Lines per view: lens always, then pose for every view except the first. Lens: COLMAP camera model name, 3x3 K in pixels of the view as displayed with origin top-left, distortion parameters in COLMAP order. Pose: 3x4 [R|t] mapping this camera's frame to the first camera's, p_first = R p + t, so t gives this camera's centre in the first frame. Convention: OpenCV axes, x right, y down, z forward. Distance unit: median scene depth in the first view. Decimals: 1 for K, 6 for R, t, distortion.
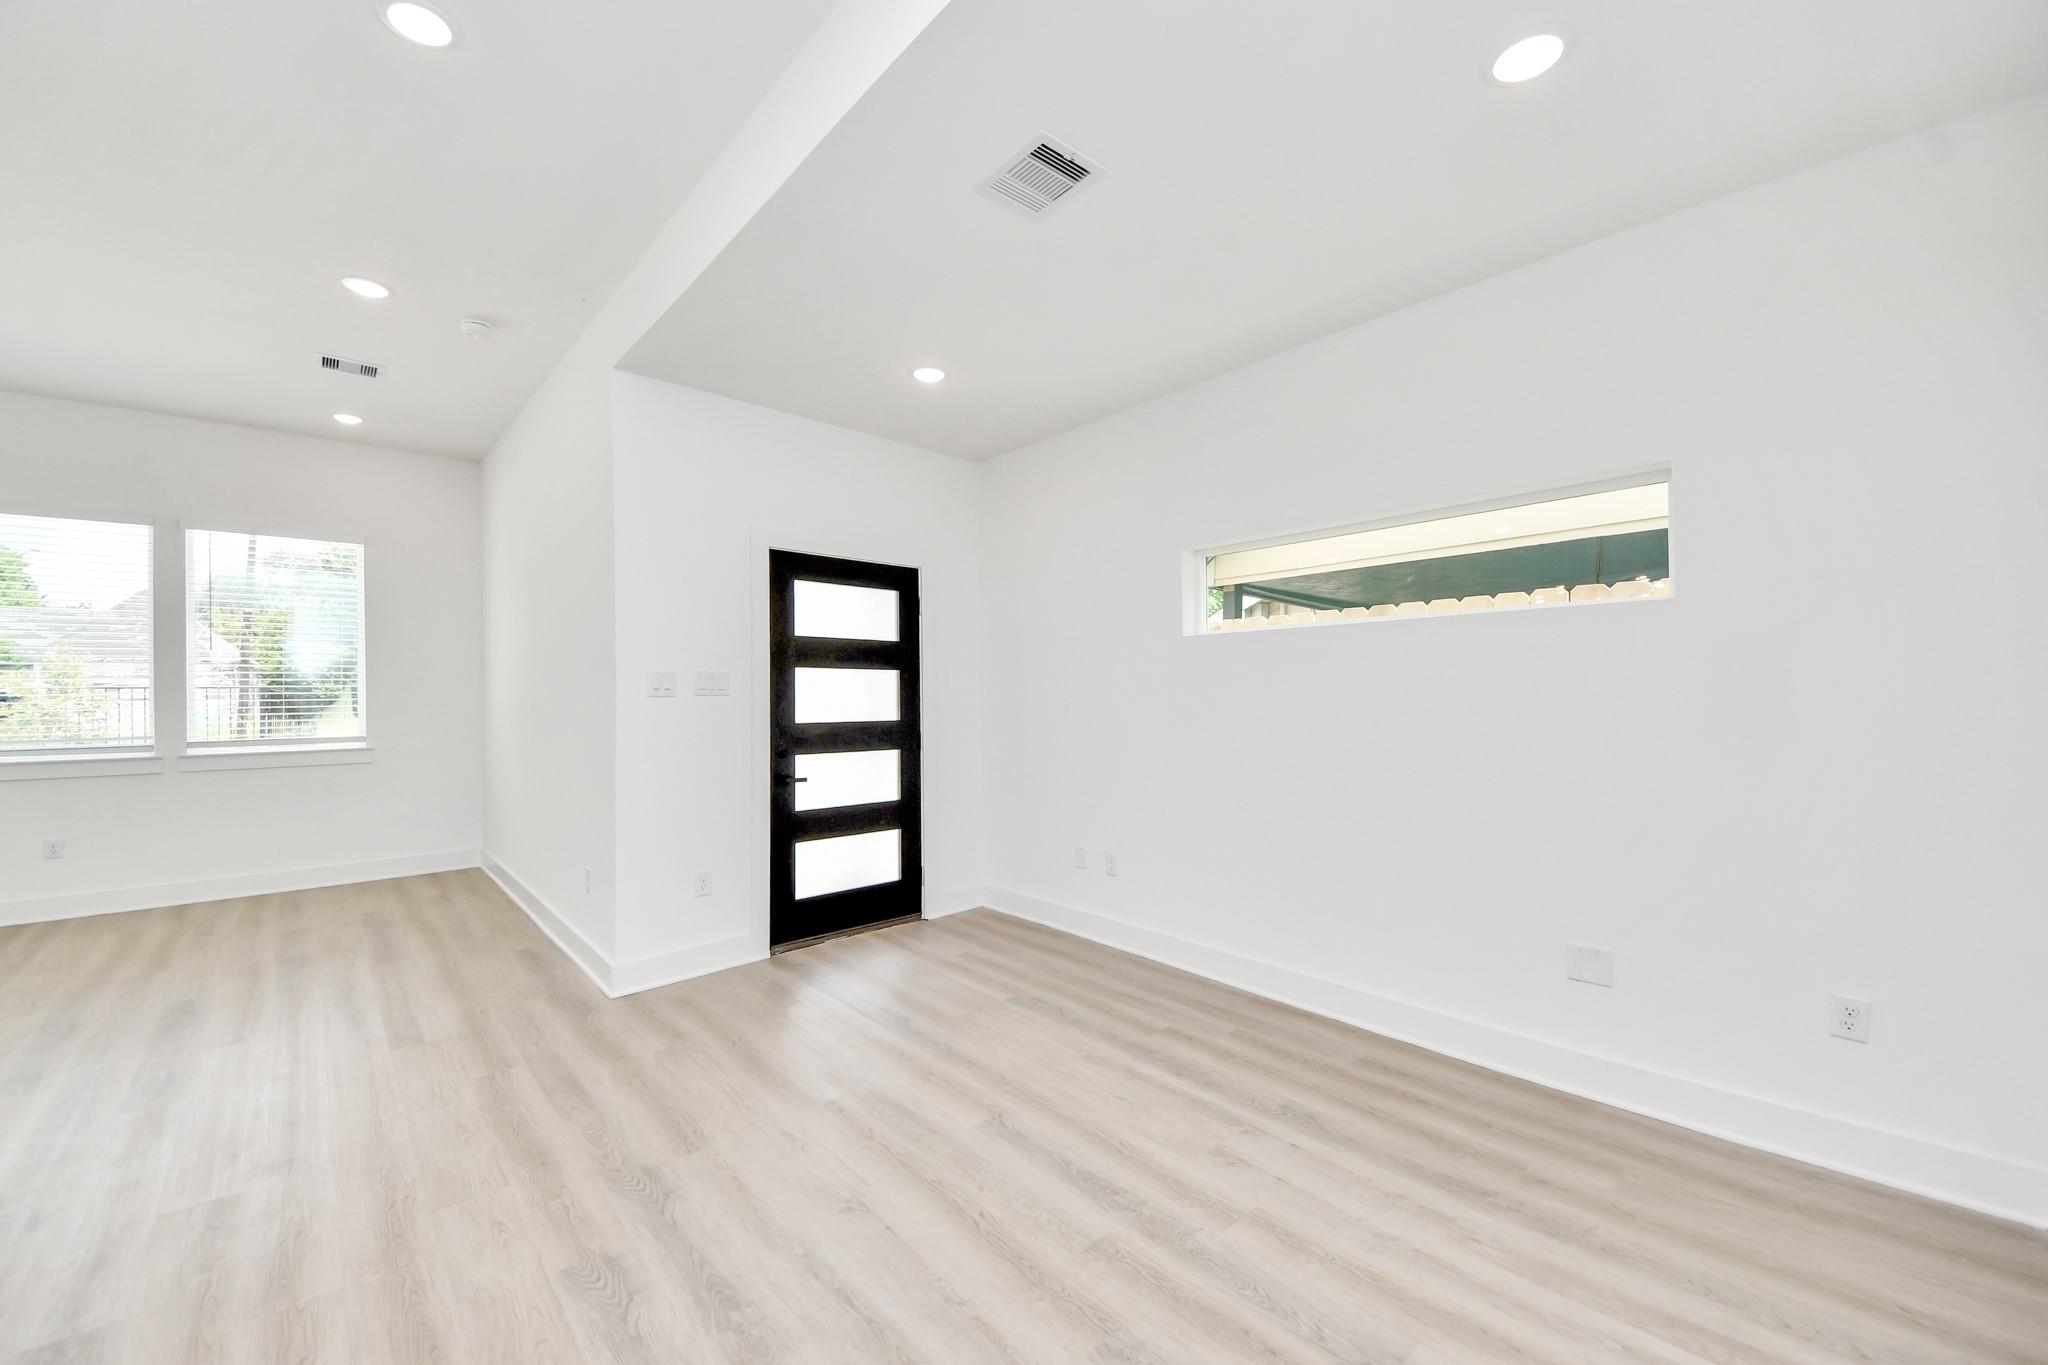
lens RADIAL K [[778.0, 0, 1010.5], [0, 778.0, 691.2], [0, 0, 1]] dist [0.049075, -0.029434]
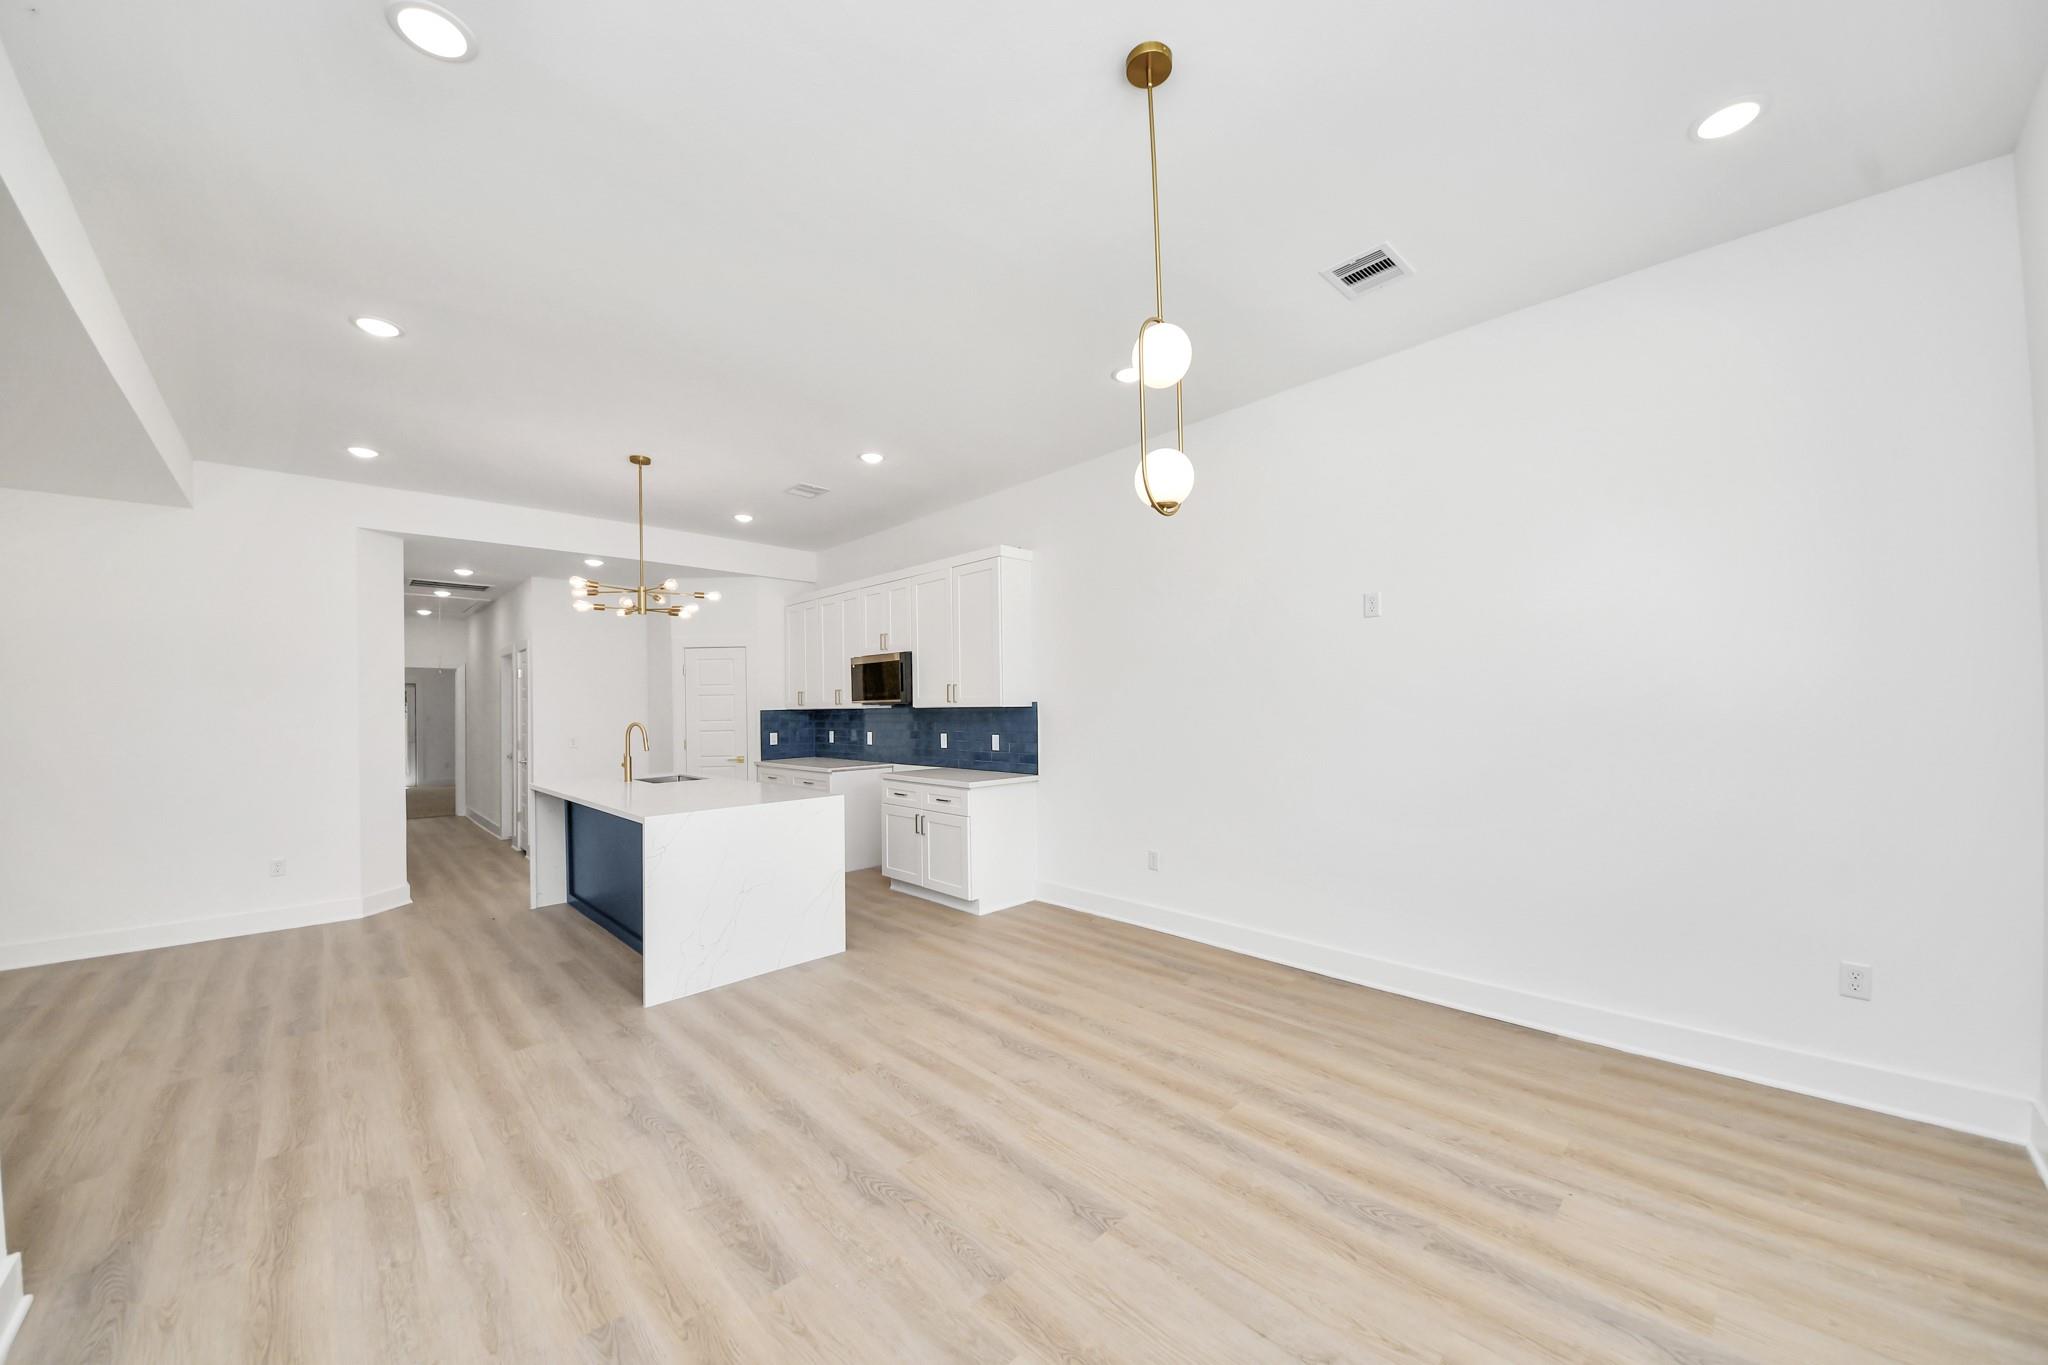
lens RADIAL K [[728.4, 0, 1021.1], [0, 728.4, 700.5], [0, 0, 1]] dist [0.020901, -0.015920]
pose [[-0.999002, 0.024743, -0.037175, -1.005937], [0.025034, 0.999659, -0.007383, -0.014729], [0.036980, -0.008306, -0.999281, 1.282486]]
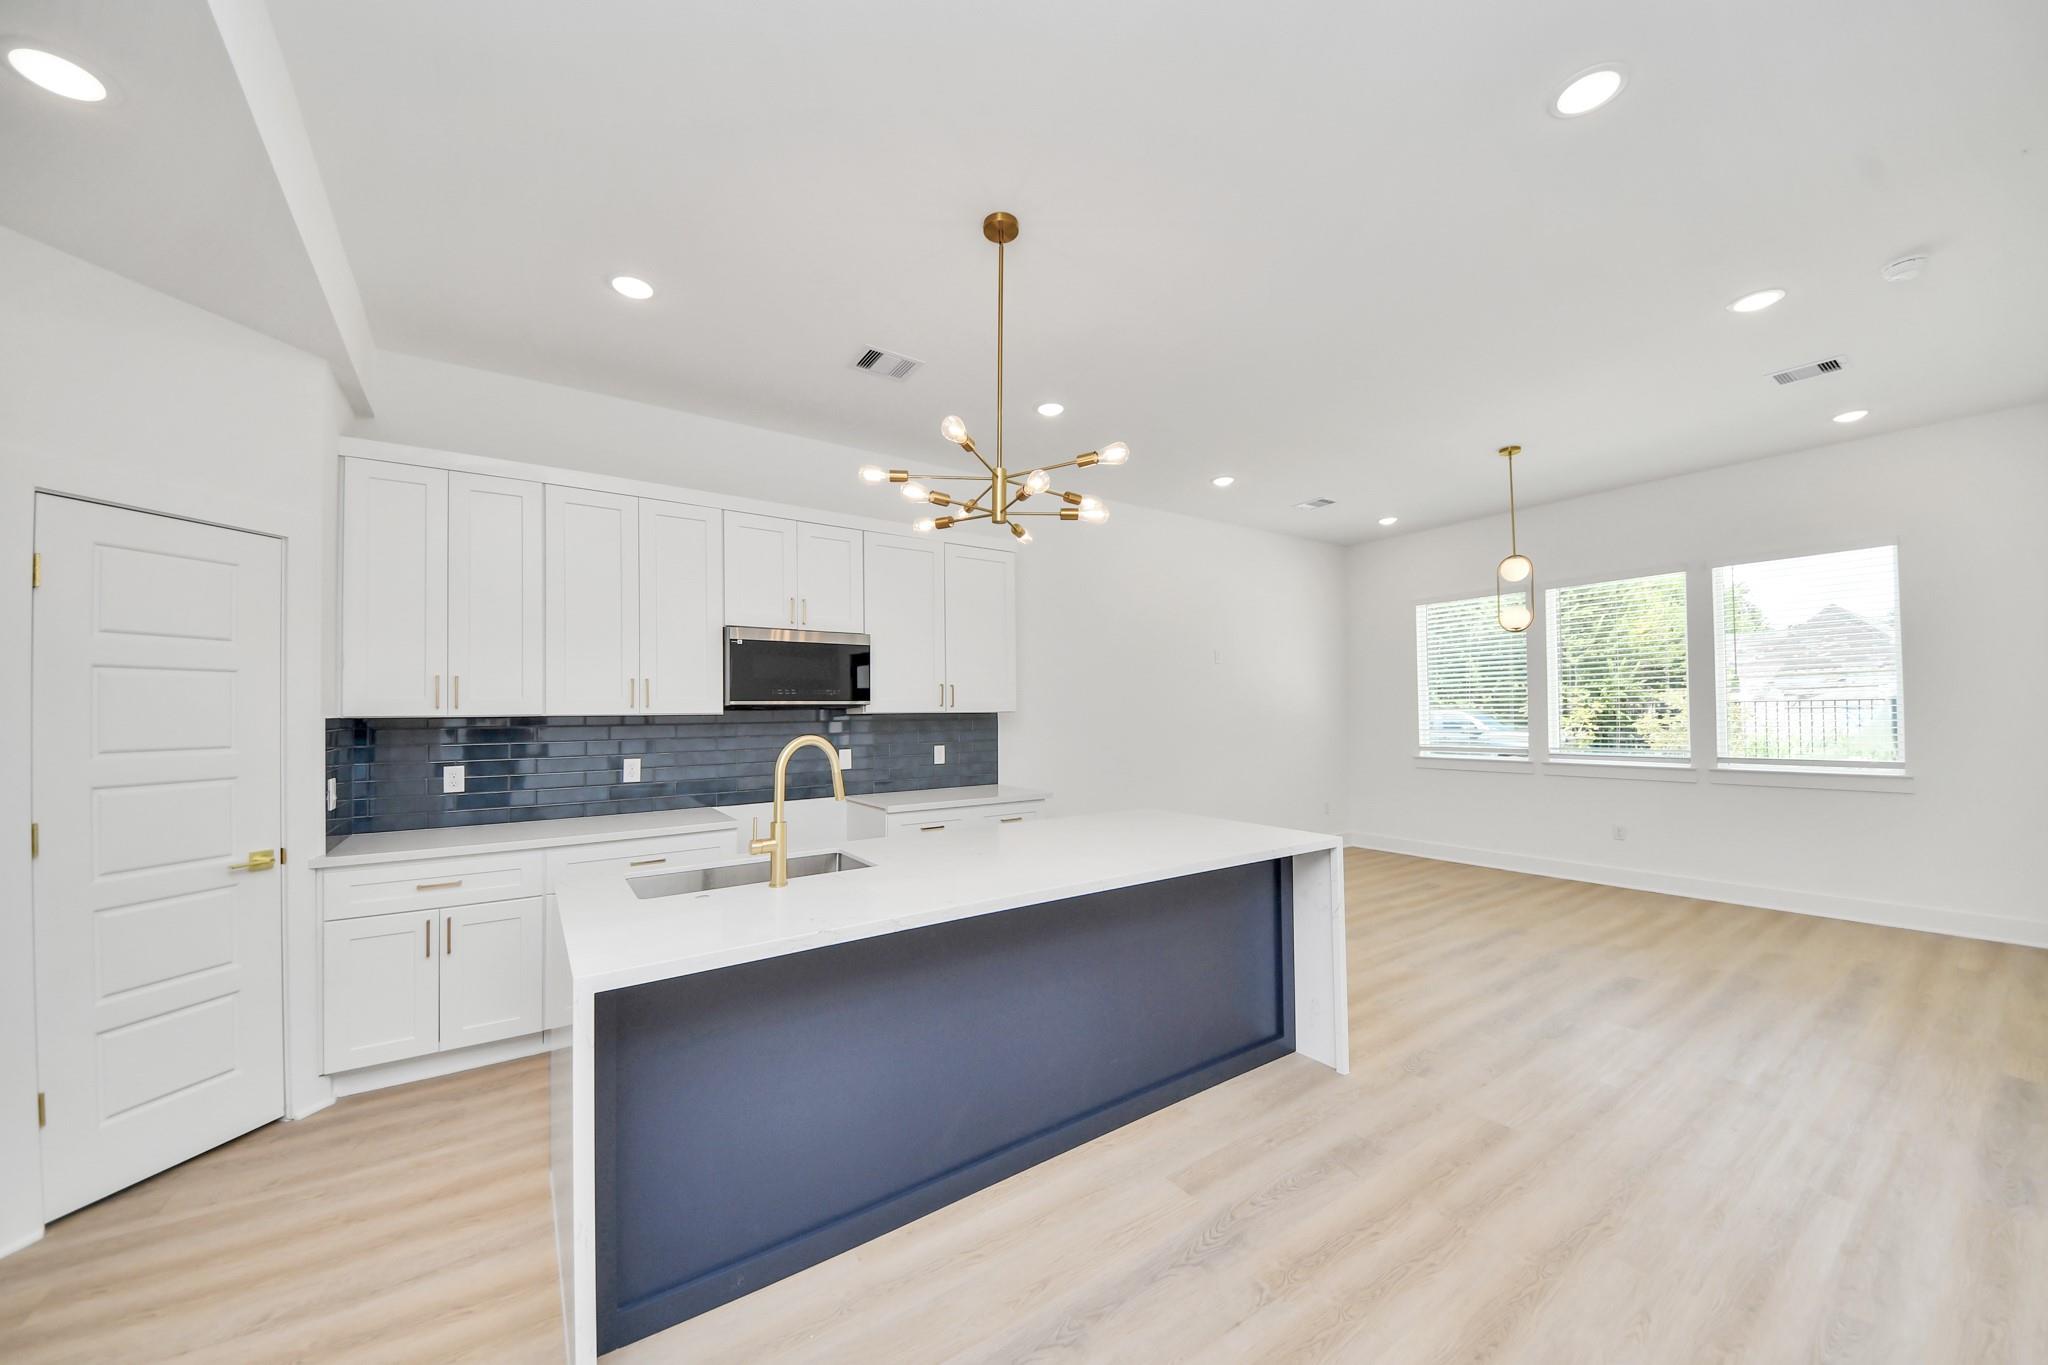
lens RADIAL K [[728.4, 0, 1021.1], [0, 728.4, 700.5], [0, 0, 1]] dist [0.020901, -0.015920]
pose [[-0.126828, -0.005464, -0.991910, 0.141260], [0.012071, 0.999902, -0.007052, -0.024705], [0.991851, -0.012867, -0.126750, 0.189554]]
